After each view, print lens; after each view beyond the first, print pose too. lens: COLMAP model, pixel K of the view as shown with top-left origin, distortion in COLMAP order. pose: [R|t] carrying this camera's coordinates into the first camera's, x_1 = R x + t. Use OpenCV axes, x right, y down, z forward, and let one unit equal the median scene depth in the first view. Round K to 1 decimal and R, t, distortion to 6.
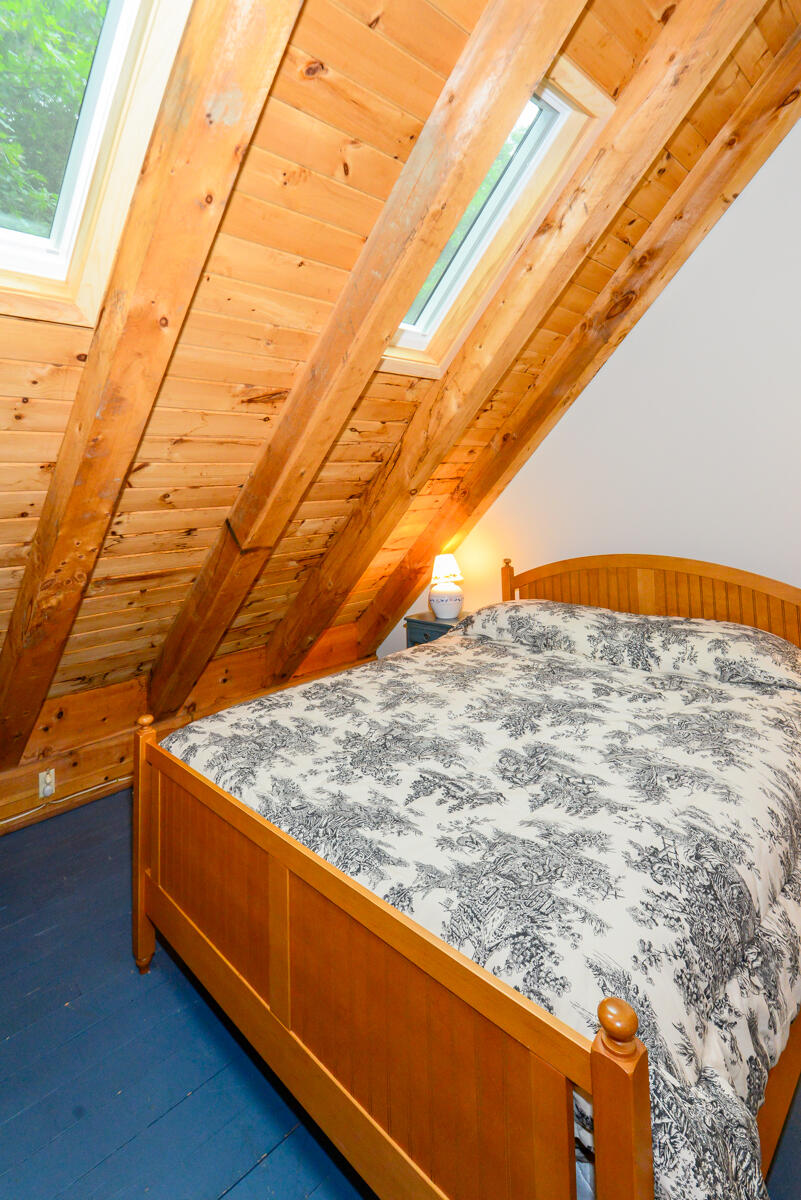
lens RADIAL K [[580.6, 0, 400.5], [0, 580.6, 600.0], [0, 0, 1]] dist [-0.009222, -0.000403]
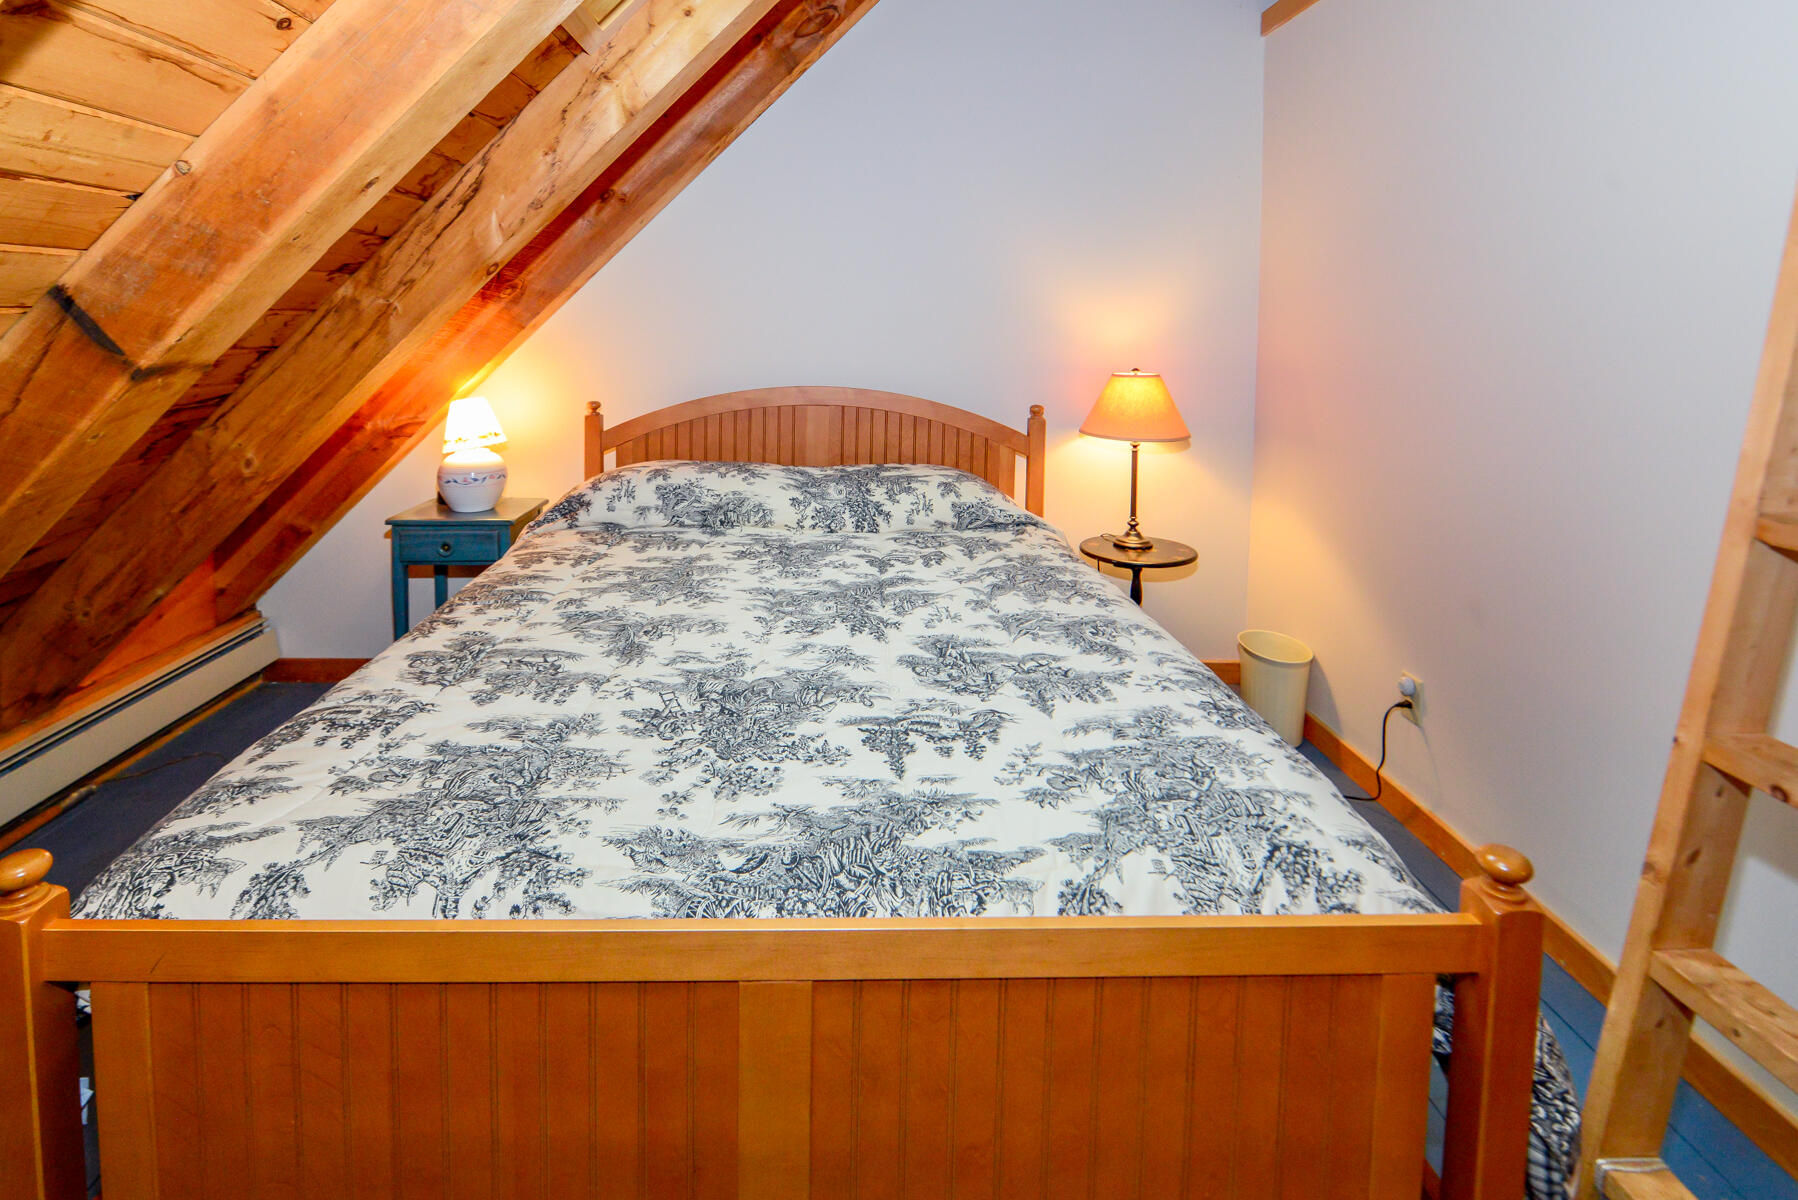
lens RADIAL K [[773.4, 0, 898.8], [0, 773.4, 528.1], [0, 0, 1]] dist [-0.000896, -0.000453]
pose [[0.683735, -0.138064, 0.716550, -0.306003], [0.091931, 0.990412, 0.103111, 0.012542], [-0.723916, -0.004627, 0.689872, 0.271452]]
